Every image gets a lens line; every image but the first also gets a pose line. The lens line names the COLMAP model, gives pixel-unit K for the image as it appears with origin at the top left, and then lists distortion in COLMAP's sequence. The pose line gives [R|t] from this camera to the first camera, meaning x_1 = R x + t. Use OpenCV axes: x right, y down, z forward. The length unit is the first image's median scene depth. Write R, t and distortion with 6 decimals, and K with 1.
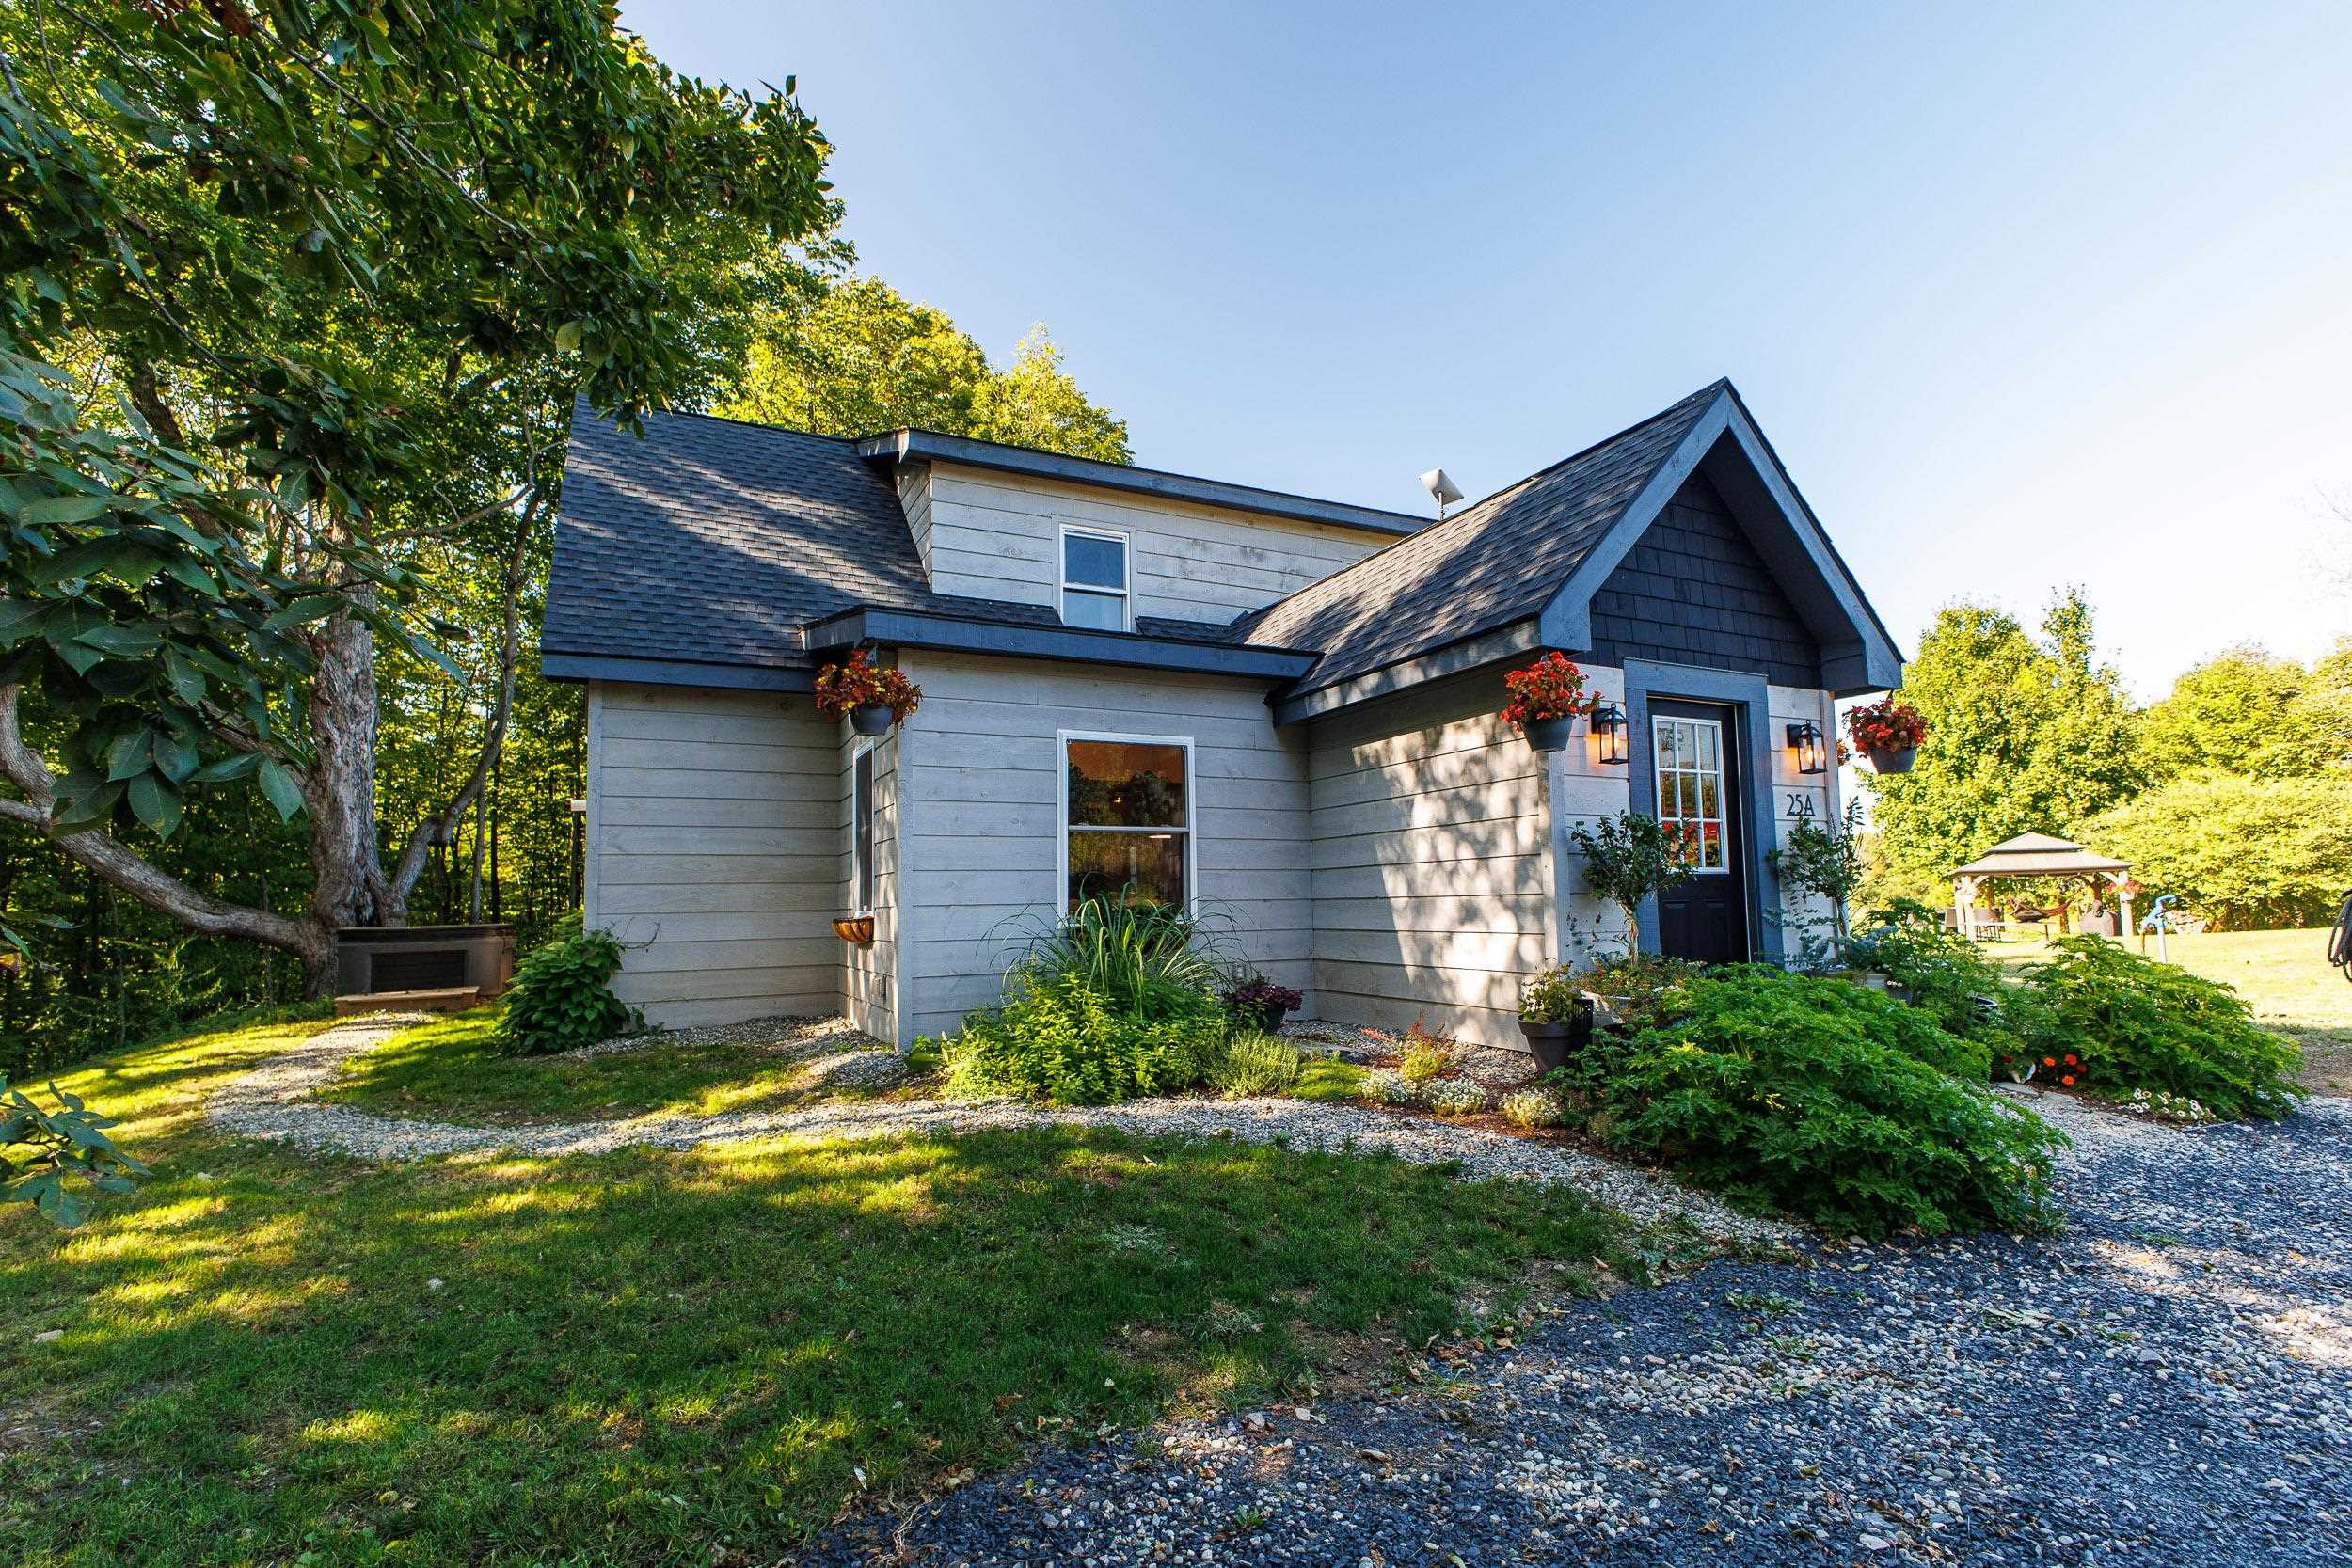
lens RADIAL K [[1031.6, 0, 1168.0], [0, 1031.6, 816.6], [0, 0, 1]] dist [0.014280, 0.000612]
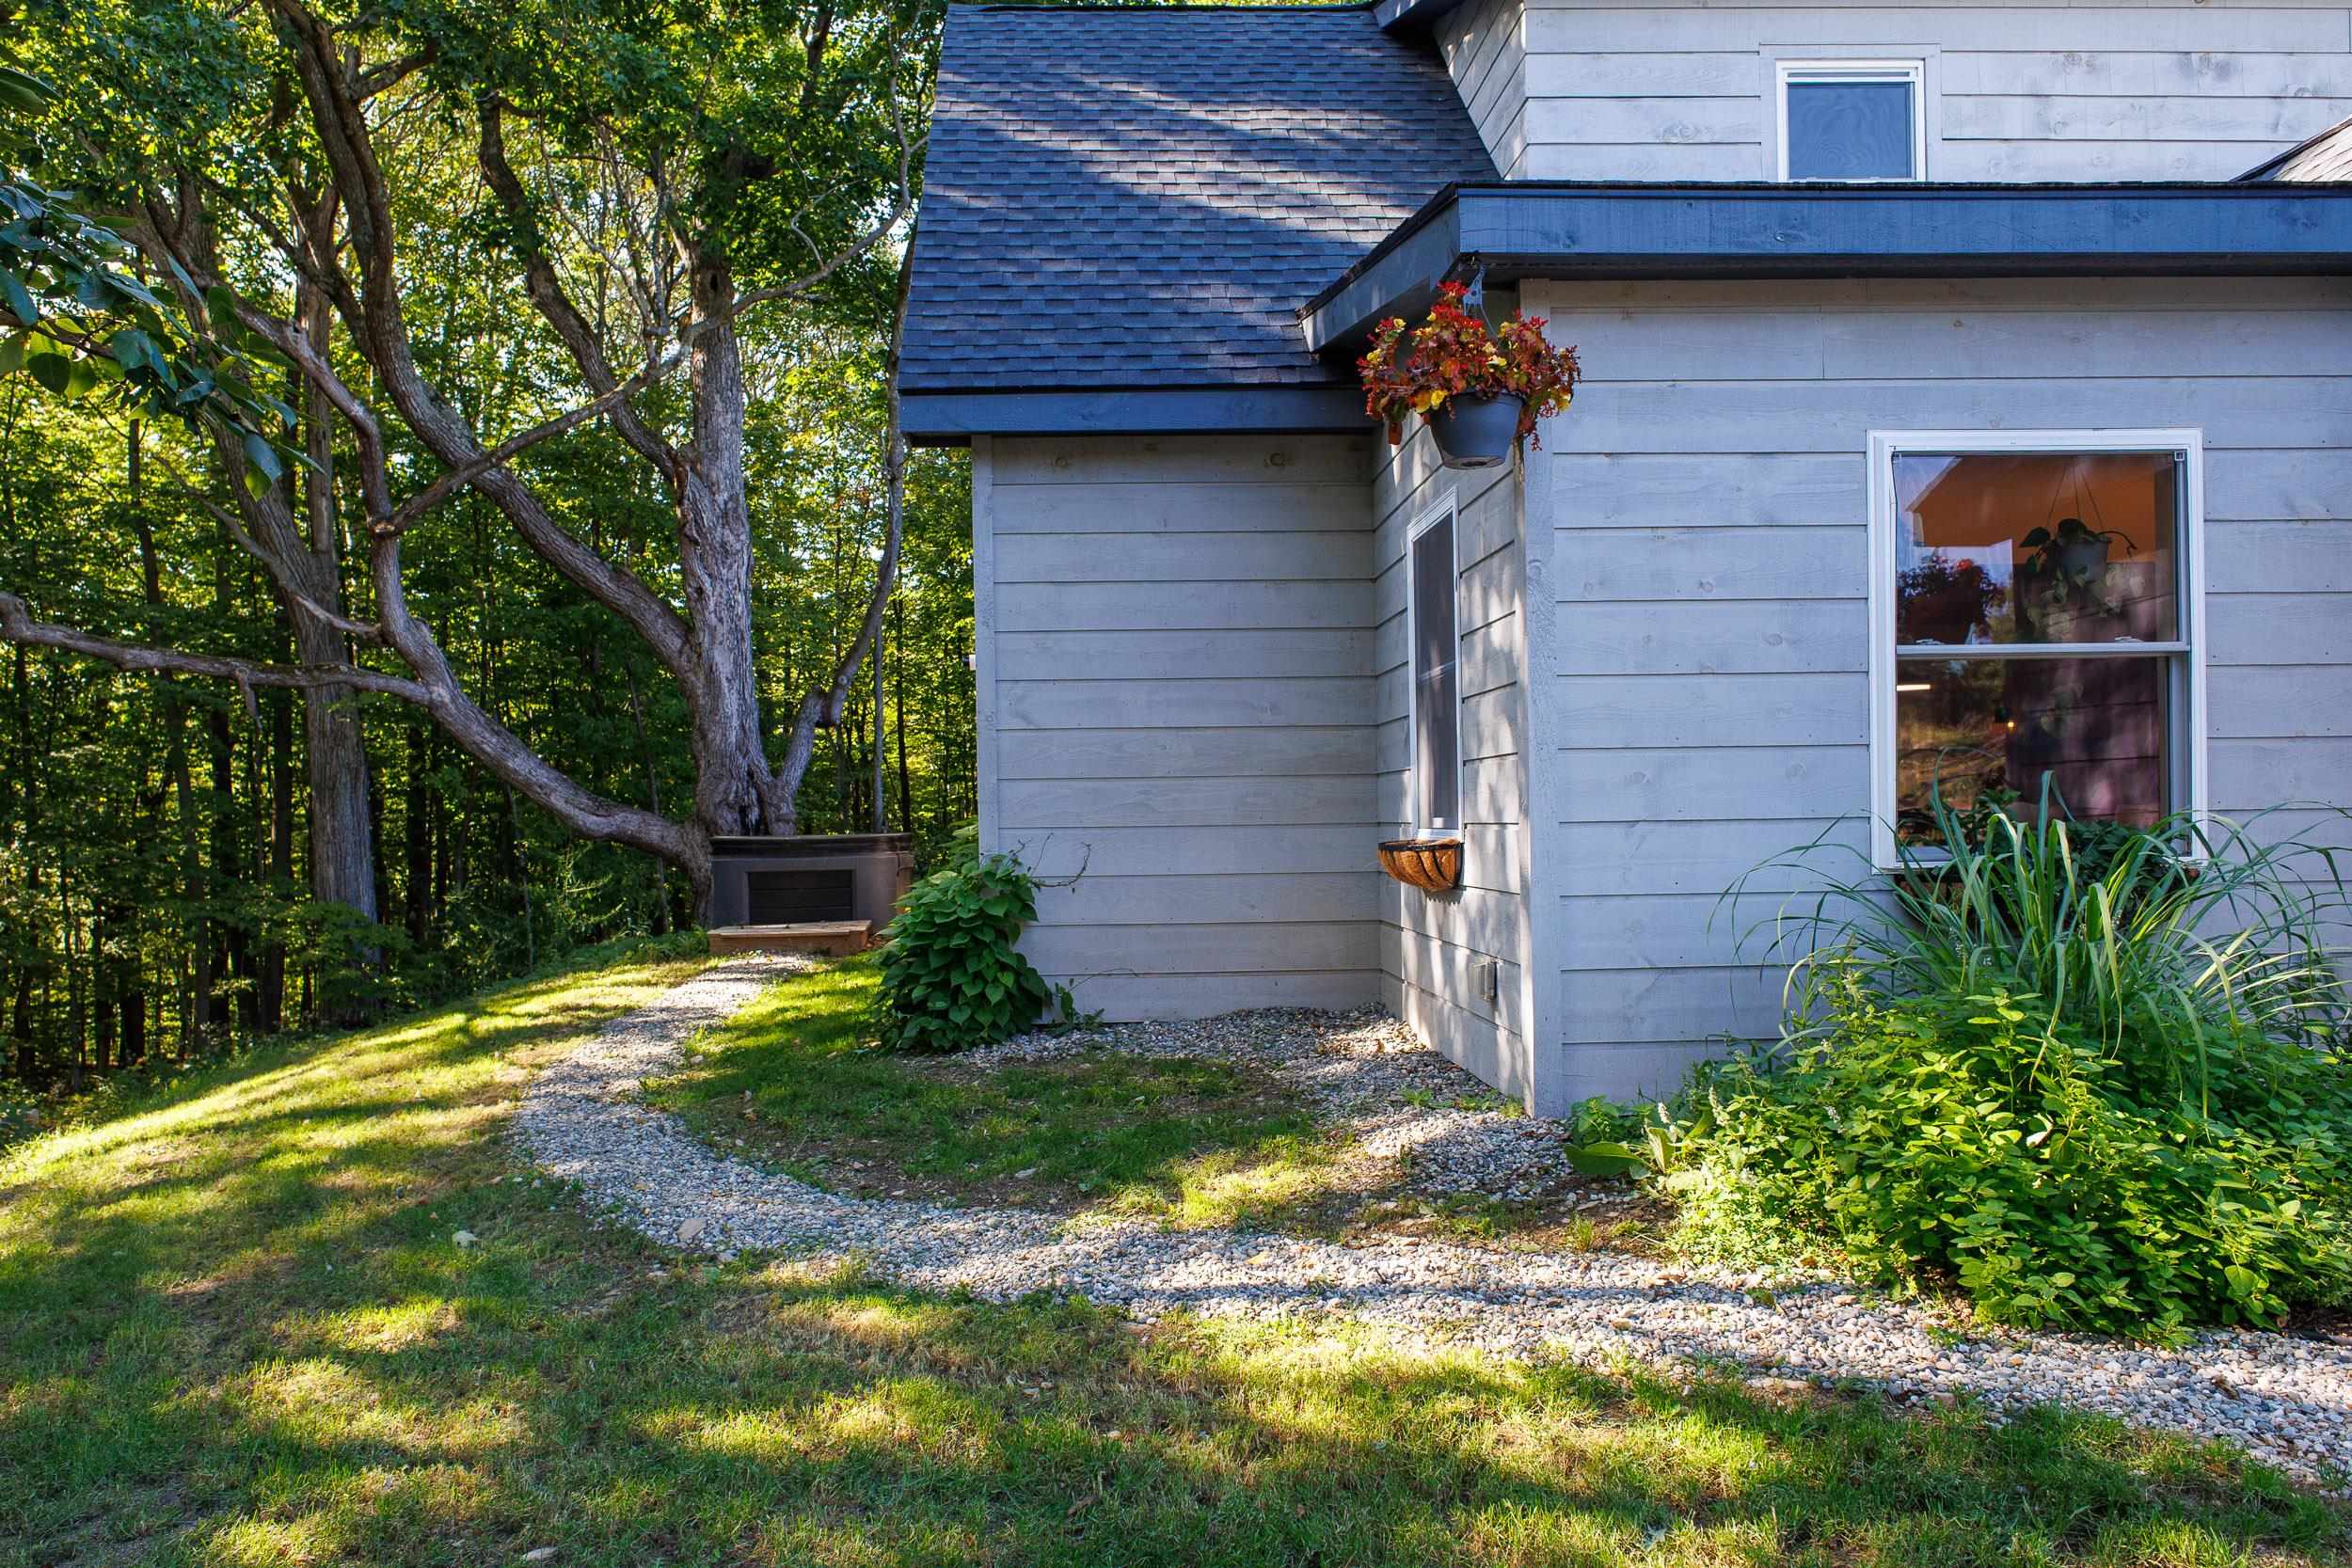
lens RADIAL K [[1379.0, 0, 1172.0], [0, 1379.0, 783.9], [0, 0, 1]] dist [0.008168, 0.001157]
pose [[0.921857, -0.002110, -0.387523, -0.144069], [0.029929, 0.997386, 0.065765, 0.018446], [0.386372, -0.072224, 0.919511, 0.298120]]
